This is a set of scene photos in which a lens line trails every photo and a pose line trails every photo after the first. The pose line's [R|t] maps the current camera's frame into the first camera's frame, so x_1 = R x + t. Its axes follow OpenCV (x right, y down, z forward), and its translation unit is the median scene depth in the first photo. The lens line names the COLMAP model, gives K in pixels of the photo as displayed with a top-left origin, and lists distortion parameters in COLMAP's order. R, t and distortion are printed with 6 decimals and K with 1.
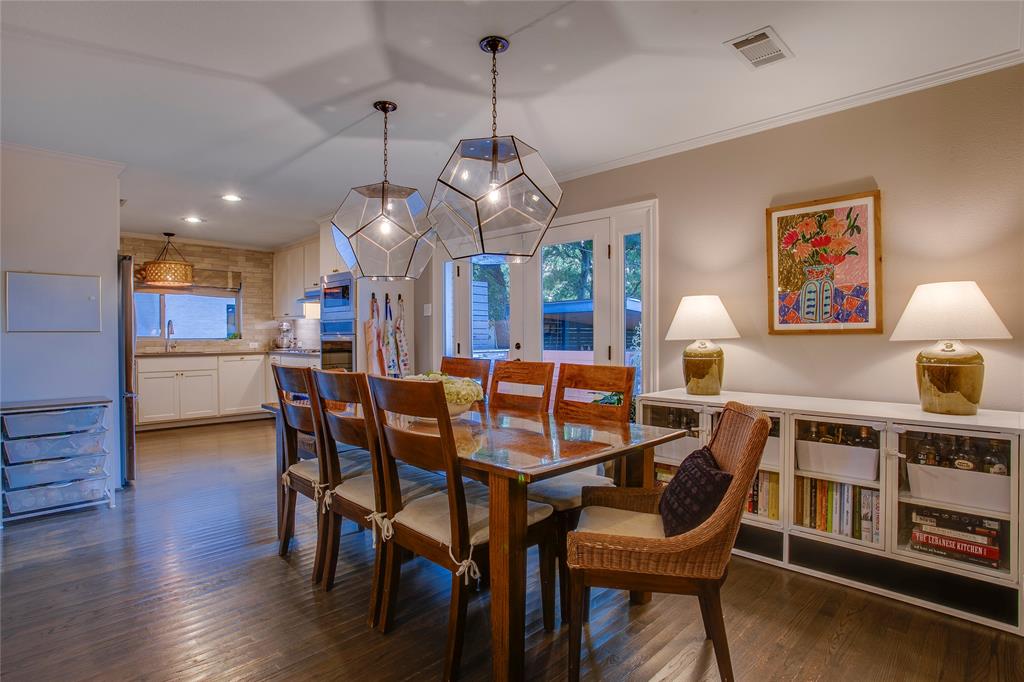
lens RADIAL K [[512.6, 0, 497.1], [0, 512.6, 341.9], [0, 0, 1]] dist [-0.041876, 0.001204]
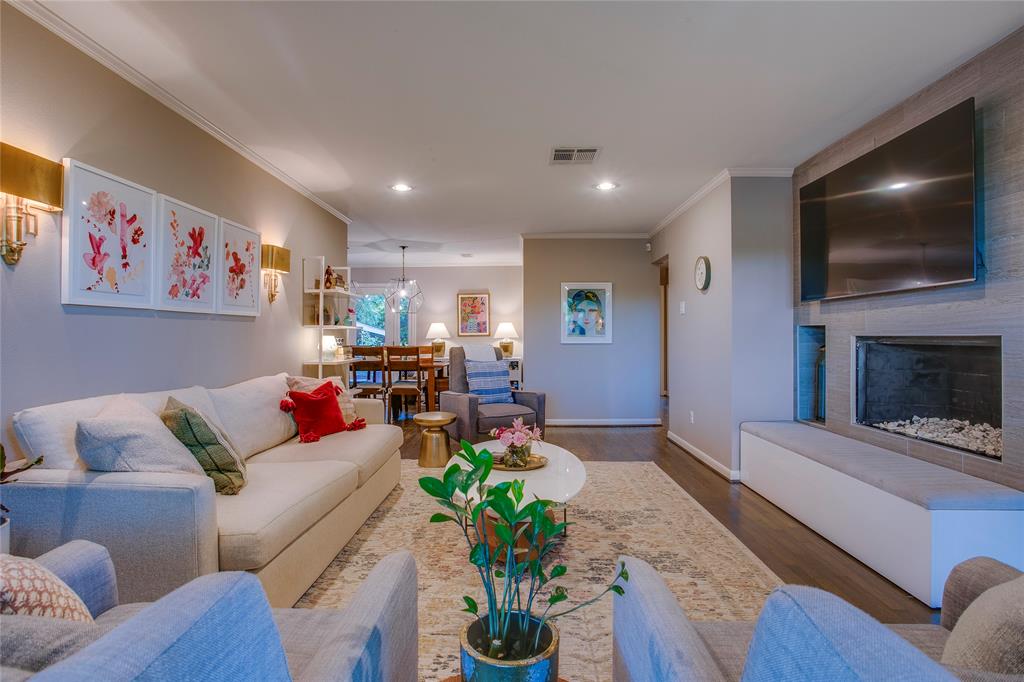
lens RADIAL K [[529.8, 0, 500.9], [0, 529.8, 331.9], [0, 0, 1]] dist [-0.065239, 0.025414]
pose [[0.730195, 0.010853, 0.683153, -1.327960], [0.005312, 0.999753, -0.021560, 0.026086], [-0.683219, 0.019372, 0.729957, -1.360611]]
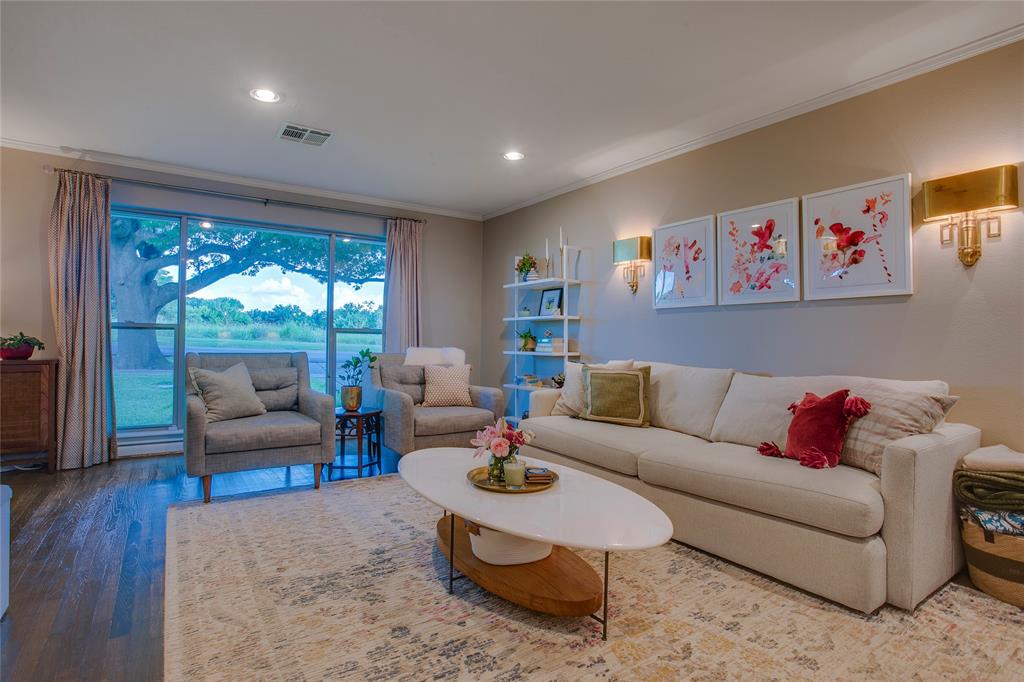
lens RADIAL K [[512.6, 0, 497.1], [0, 512.6, 341.9], [0, 0, 1]] dist [-0.041876, 0.001204]
pose [[-0.194783, 0.005155, -0.980833, 0.039261], [-0.026684, 0.999588, 0.010553, 0.047416], [0.980483, 0.028229, -0.194565, -0.561866]]
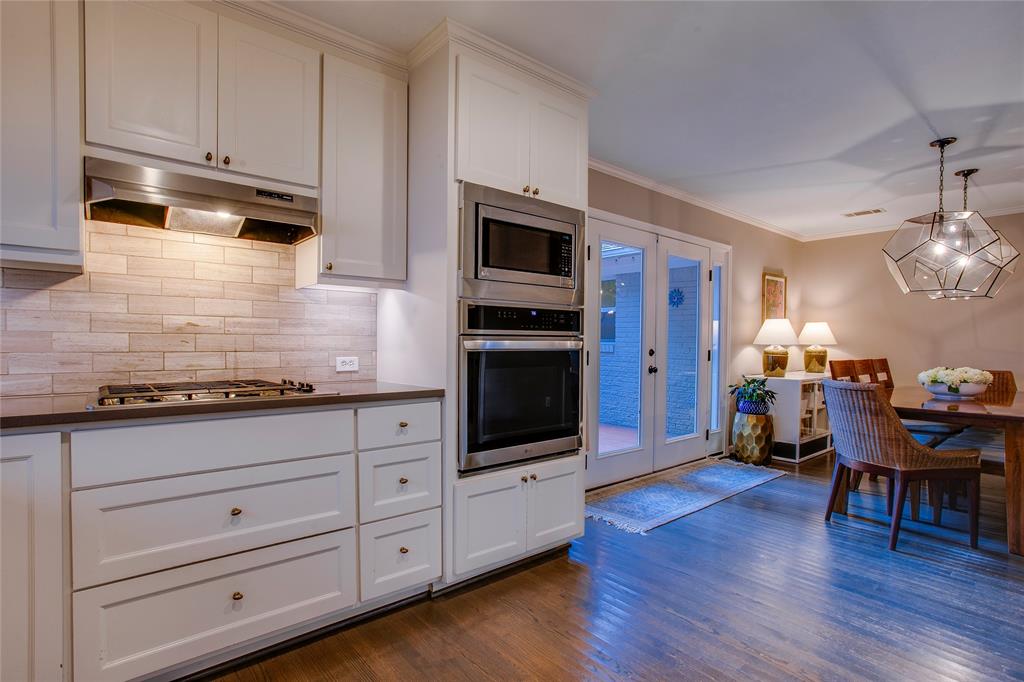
lens RADIAL K [[507.6, 0, 496.9], [0, 507.6, 358.4], [0, 0, 1]] dist [-0.000066, 0.000563]
pose [[0.095574, -0.029555, 0.994983, -1.250090], [0.007696, 0.999551, 0.028951, -0.014275], [-0.995393, 0.004890, 0.095759, 1.610598]]
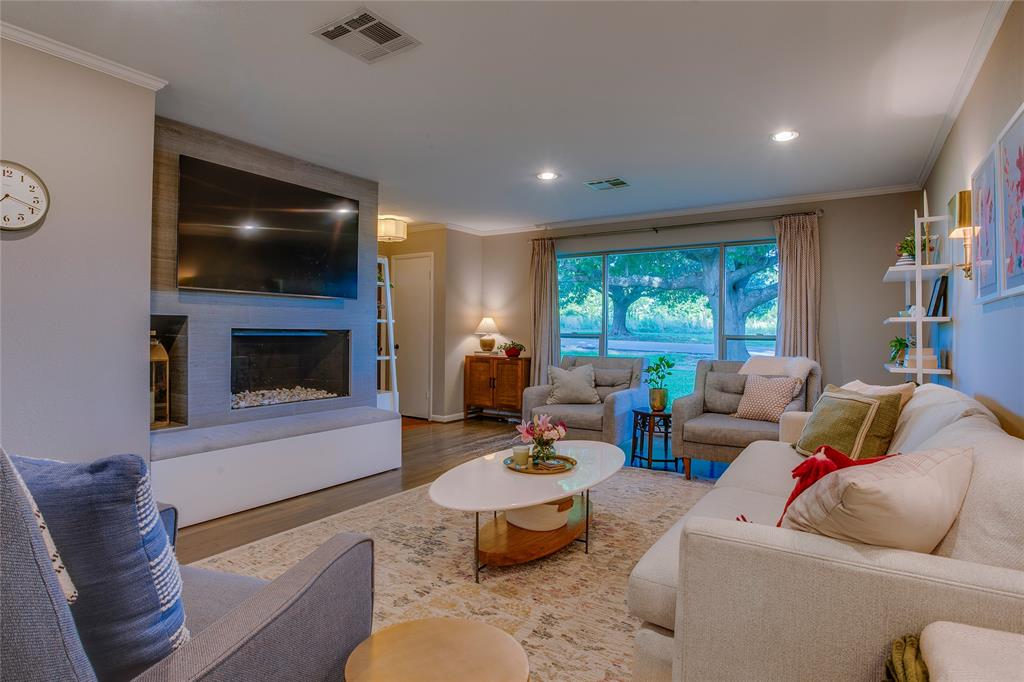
lens RADIAL K [[529.8, 0, 500.9], [0, 529.8, 331.9], [0, 0, 1]] dist [-0.065239, 0.025414]
pose [[-0.978871, -0.003683, -0.204447, -0.400975], [-0.006300, 0.999906, 0.012150, 0.005492], [0.204383, 0.013182, -0.978802, 0.193068]]
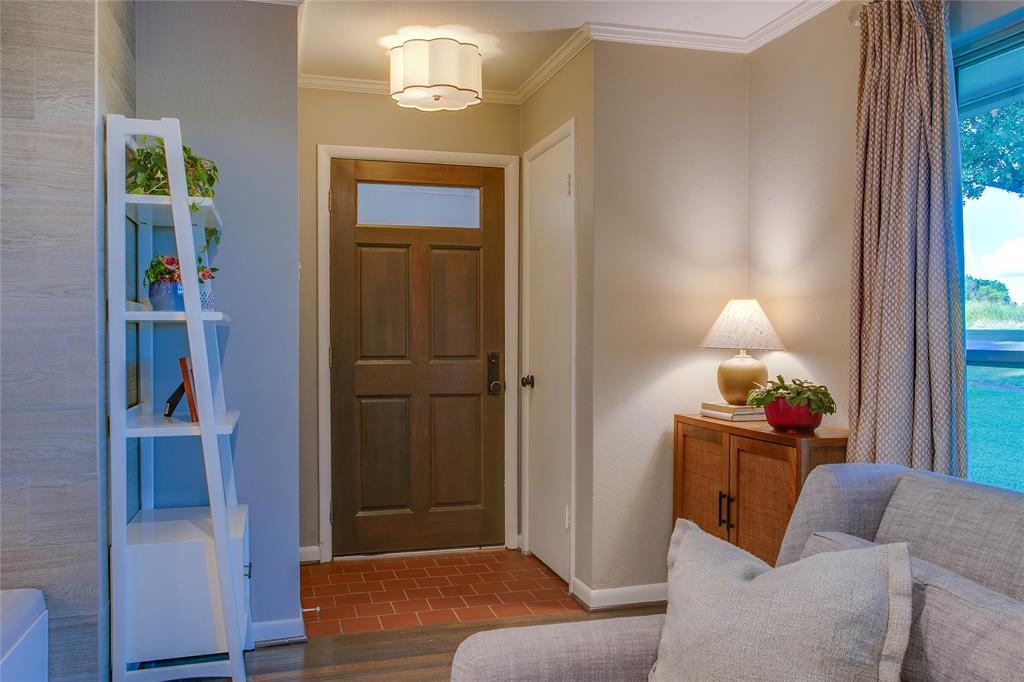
lens RADIAL K [[806.0, 0, 512.0], [0, 806.0, 341.0], [0, 0, 1]] dist [-0.000285, 0.001894]
pose [[-0.885305, -0.001220, 0.465010, -1.039687], [0.008060, 0.999806, 0.017969, 0.006658], [-0.464942, 0.019656, -0.885123, -0.908297]]
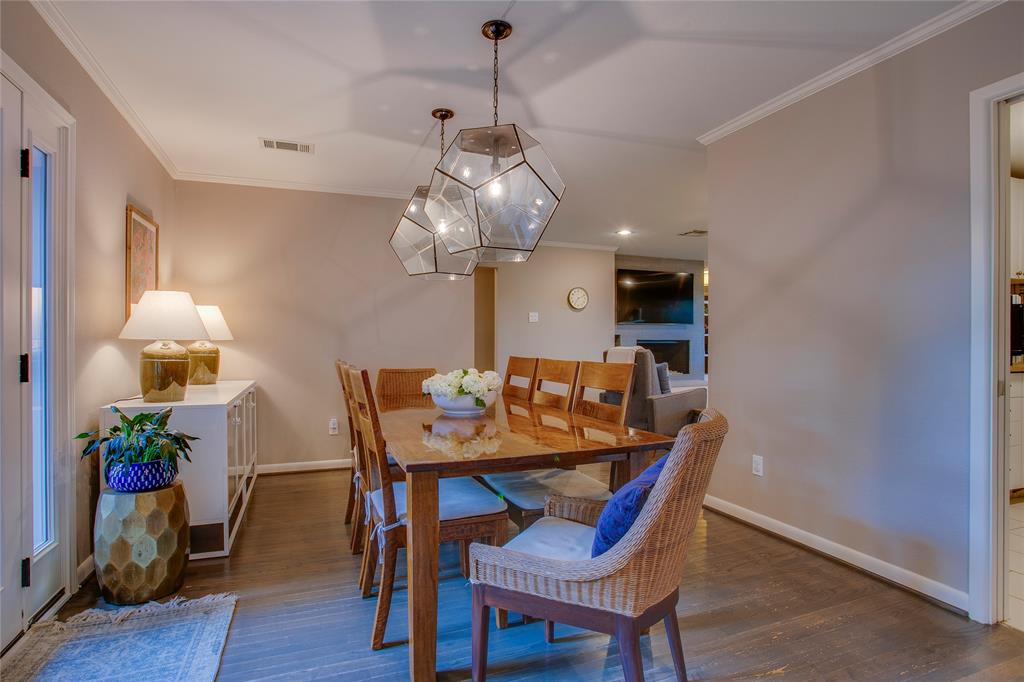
lens RADIAL K [[512.6, 0, 497.1], [0, 512.6, 341.9], [0, 0, 1]] dist [-0.041876, 0.001204]
pose [[-0.914321, 0.002444, 0.404982, -0.444646], [0.007302, 0.999919, 0.010451, -0.006368], [-0.404924, 0.012513, -0.914265, 1.437123]]
